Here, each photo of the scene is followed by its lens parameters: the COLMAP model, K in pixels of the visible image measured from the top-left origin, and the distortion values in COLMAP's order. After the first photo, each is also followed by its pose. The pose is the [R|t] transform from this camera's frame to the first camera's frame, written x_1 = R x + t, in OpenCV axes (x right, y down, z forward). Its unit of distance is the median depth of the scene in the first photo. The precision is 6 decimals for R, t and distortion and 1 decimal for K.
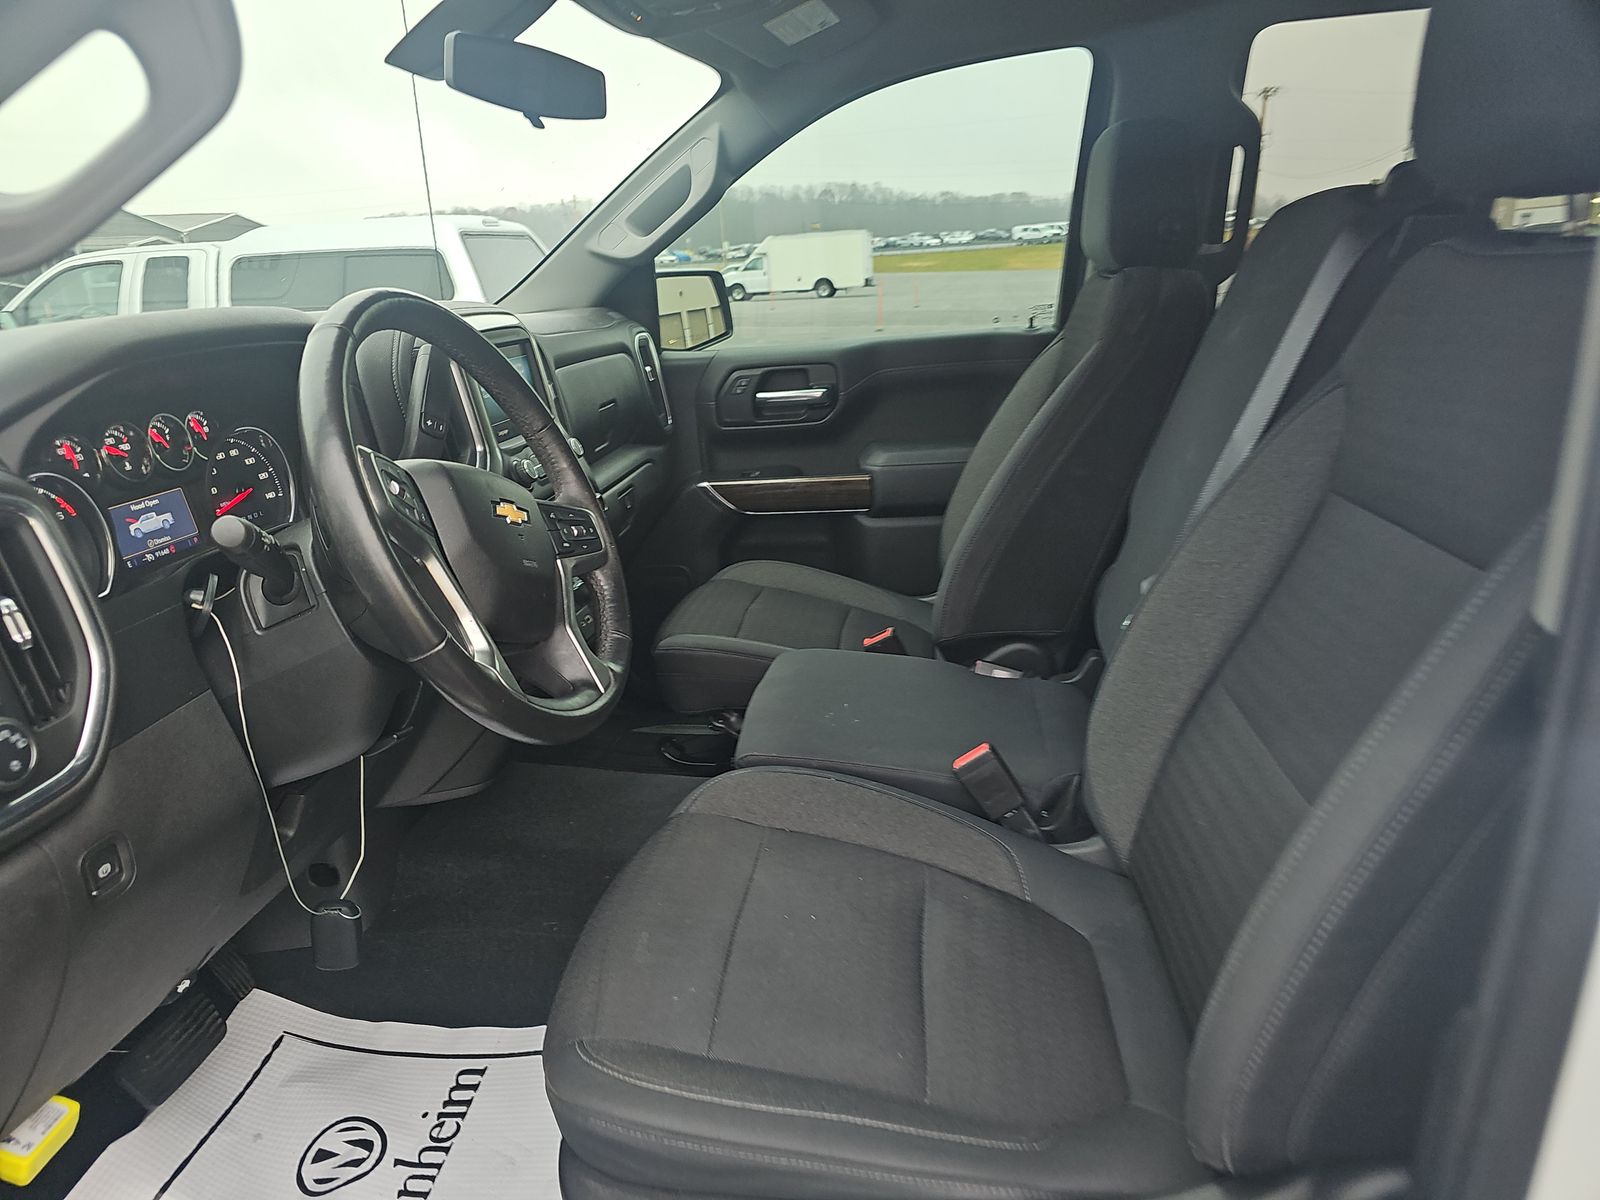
lens RADIAL K [[1056.0, 0, 800.0], [0, 1056.0, 600.0], [0, 0, 1]] dist [0.009991, -0.007454]
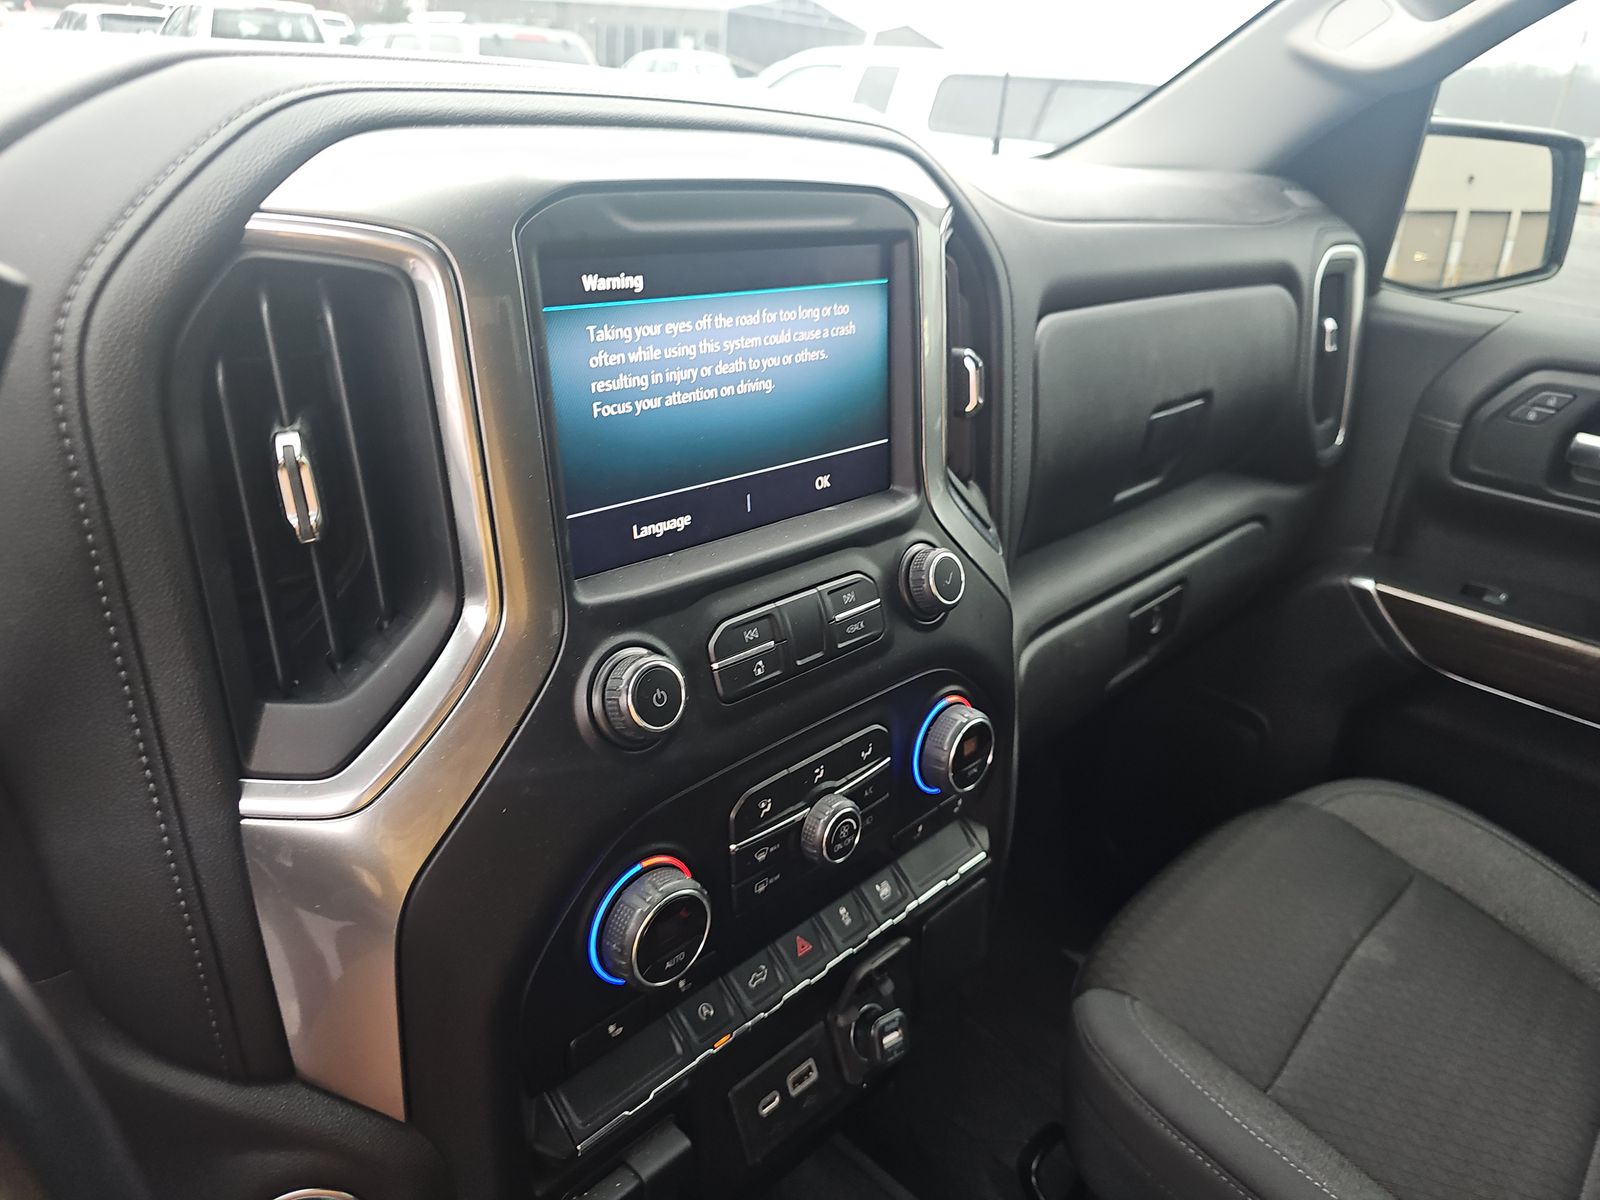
lens RADIAL K [[1056.0, 0, 800.0], [0, 1056.0, 600.0], [0, 0, 1]] dist [0.009991, -0.007454]
pose [[0.794268, 0.335123, -0.506785, -0.048813], [-0.273270, 0.942036, 0.194656, -0.124518], [0.542643, -0.016121, 0.839809, 0.451596]]
